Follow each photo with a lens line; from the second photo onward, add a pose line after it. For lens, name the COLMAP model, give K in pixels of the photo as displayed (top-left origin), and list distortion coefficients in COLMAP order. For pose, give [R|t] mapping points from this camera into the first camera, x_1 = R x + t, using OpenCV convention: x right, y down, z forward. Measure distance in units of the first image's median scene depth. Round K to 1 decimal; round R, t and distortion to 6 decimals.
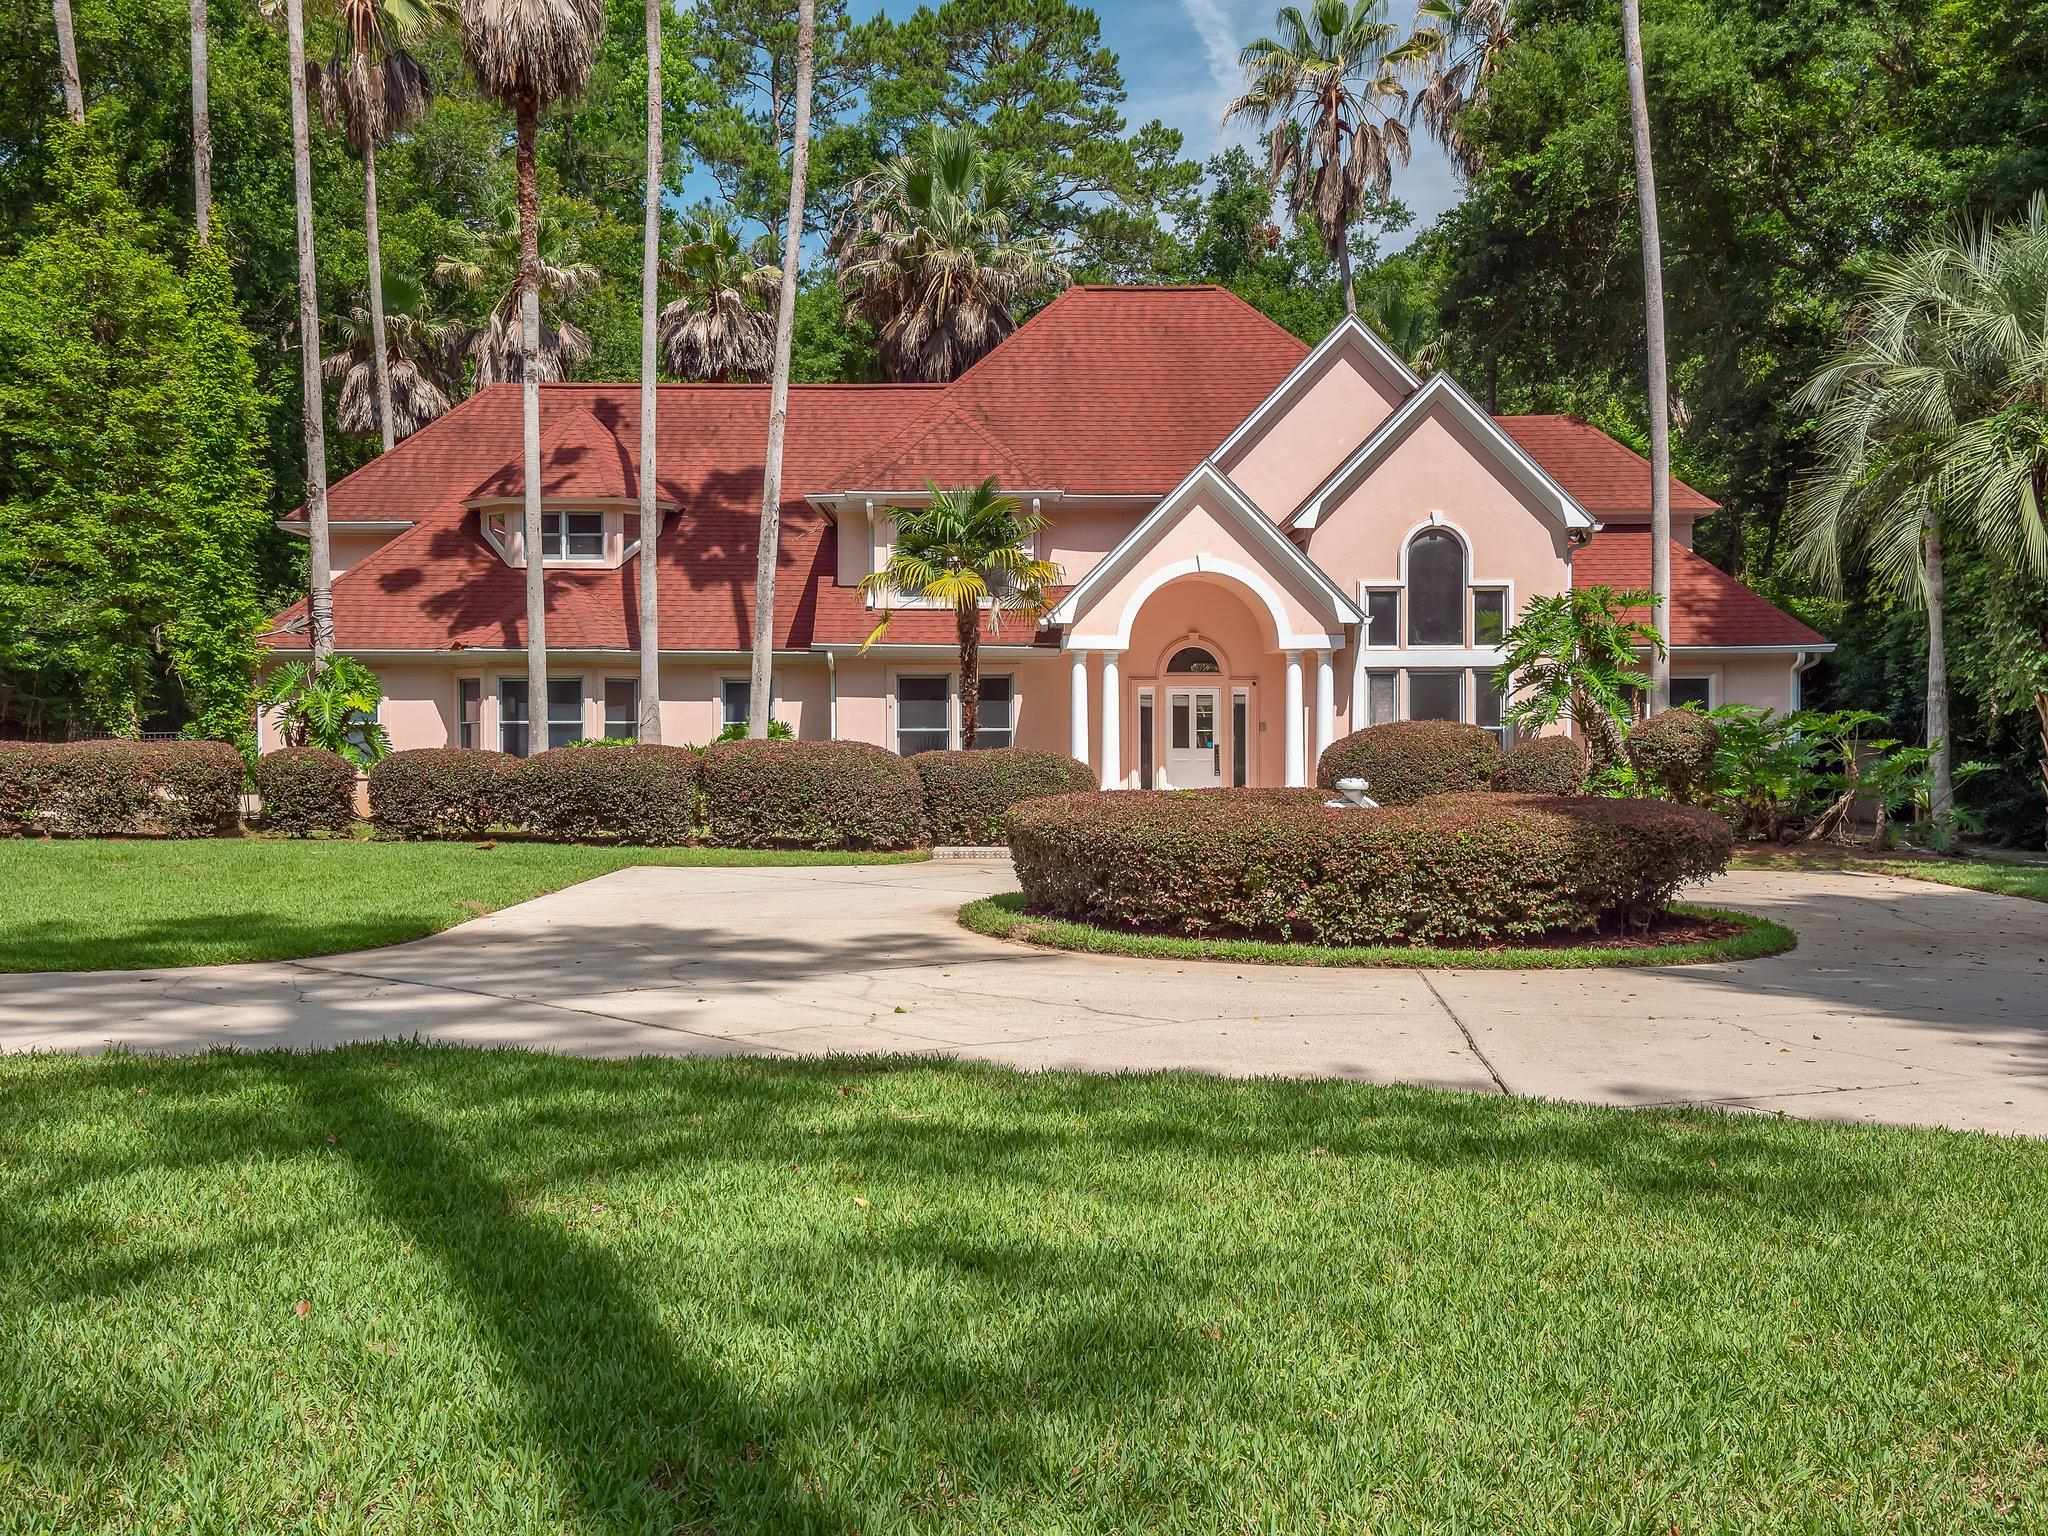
lens RADIAL K [[1901.4, 0, 1025.7], [0, 1901.4, 826.7], [0, 0, 1]] dist [0.042616, 0.000000]
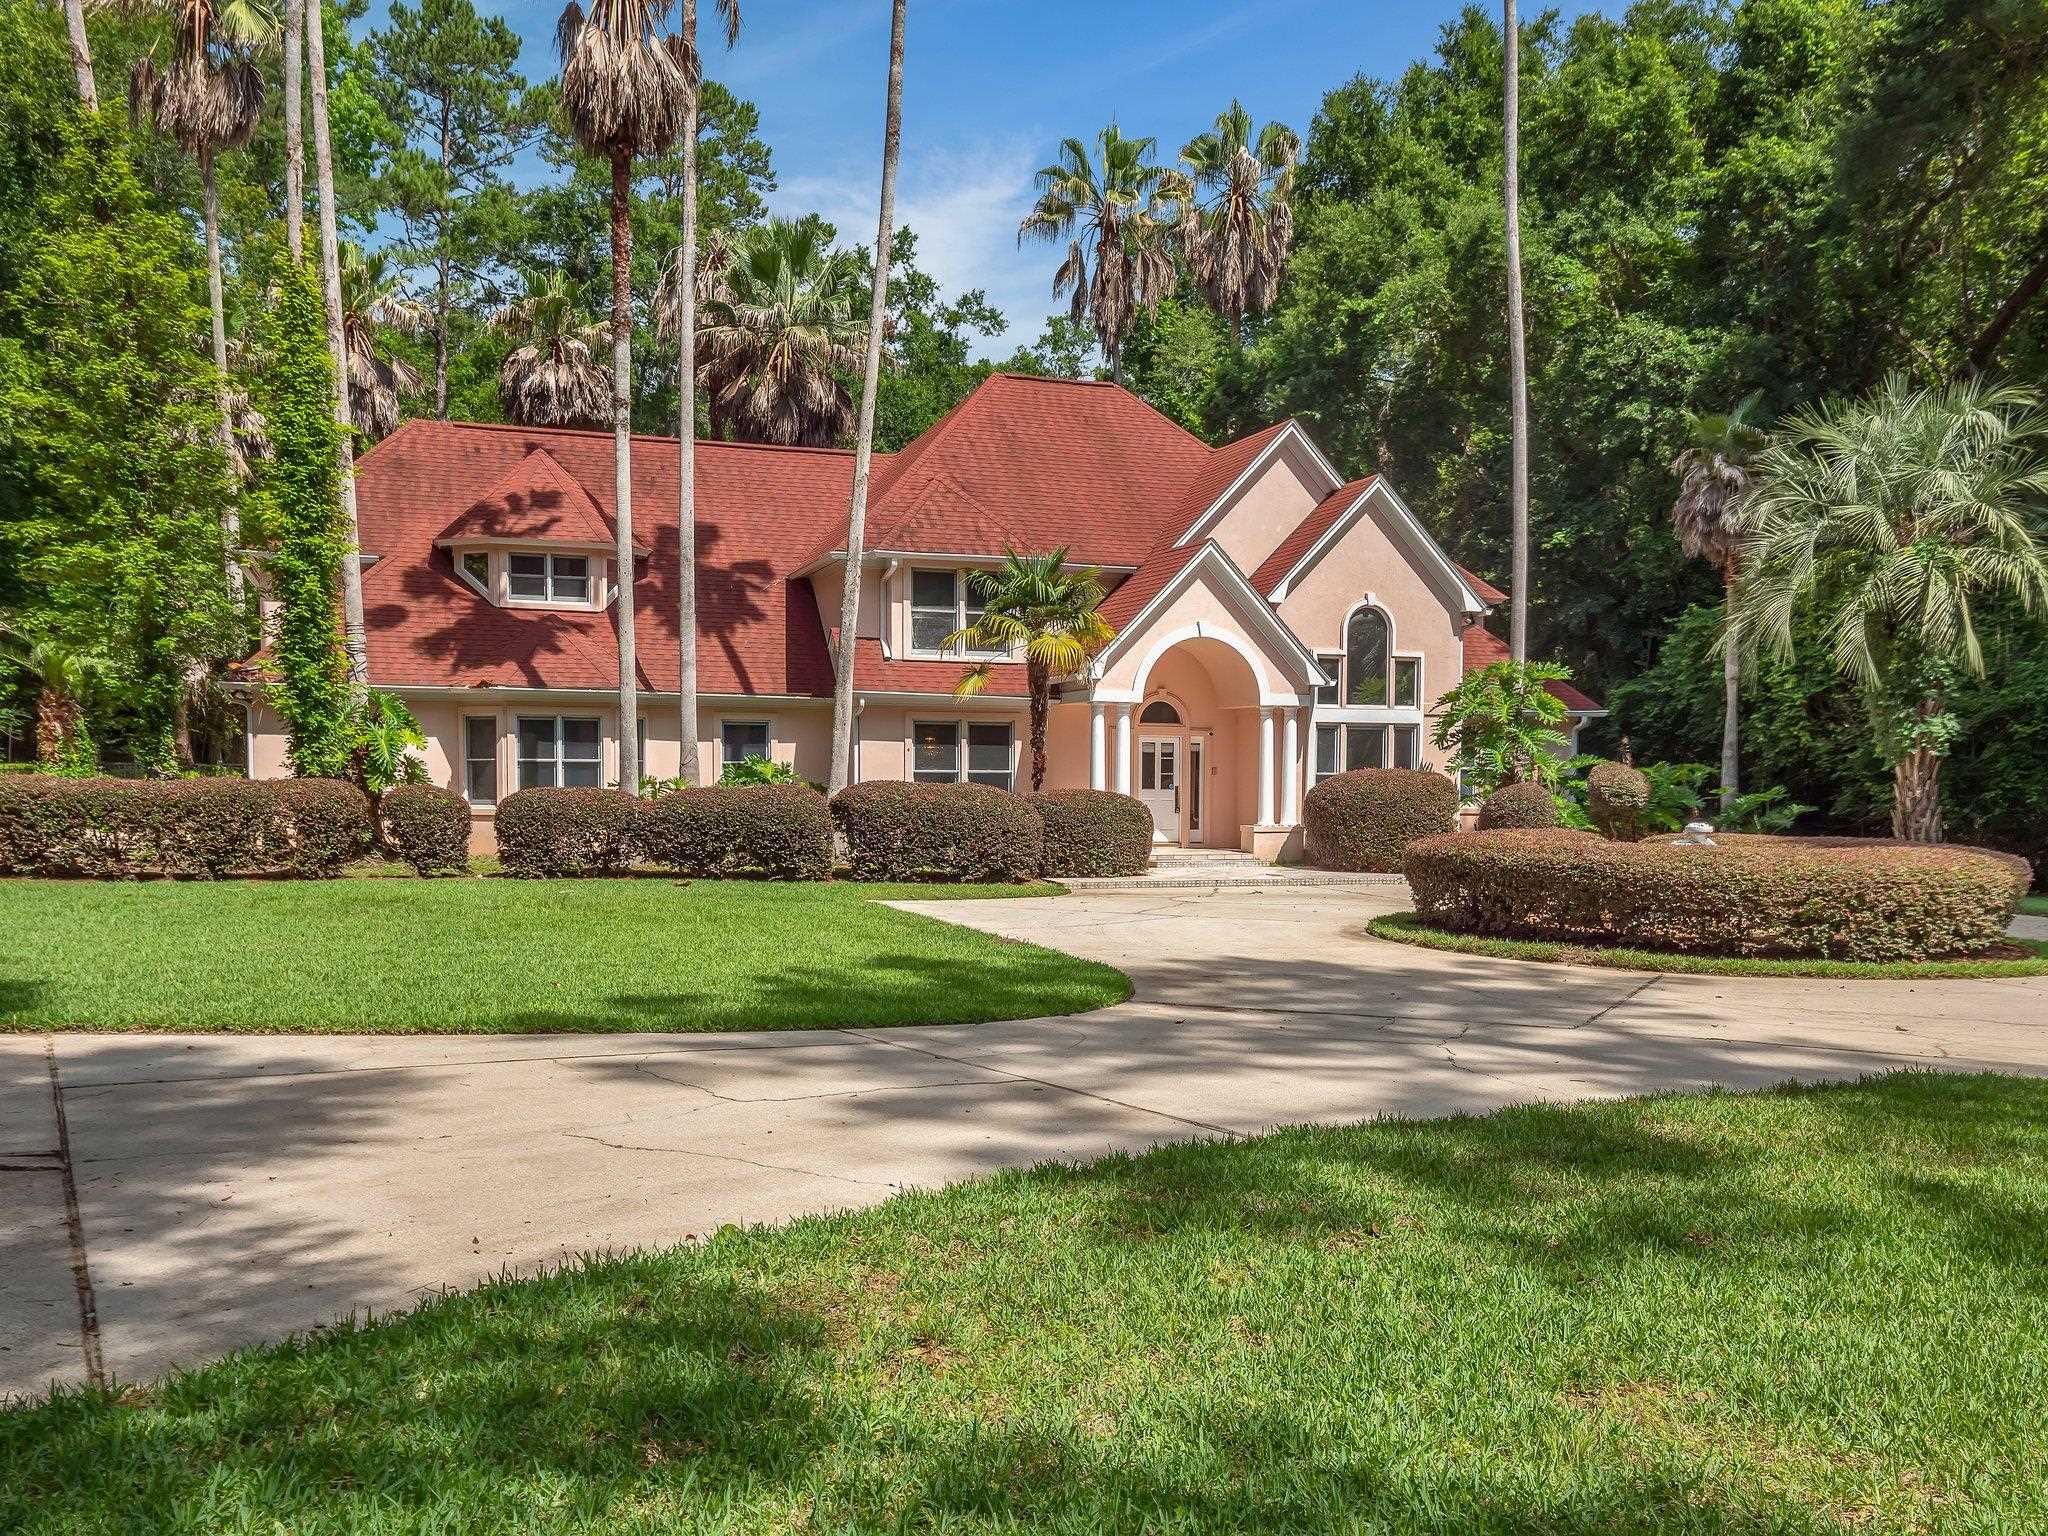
lens RADIAL K [[1674.2, 0, 1013.7], [0, 1674.2, 914.3], [0, 0, 1]] dist [0.014236, 0.039385]
pose [[0.947371, -0.018739, 0.319590, -0.337380], [0.005816, 0.999128, 0.041343, -0.008100], [-0.320086, -0.037309, 0.946653, 0.063880]]
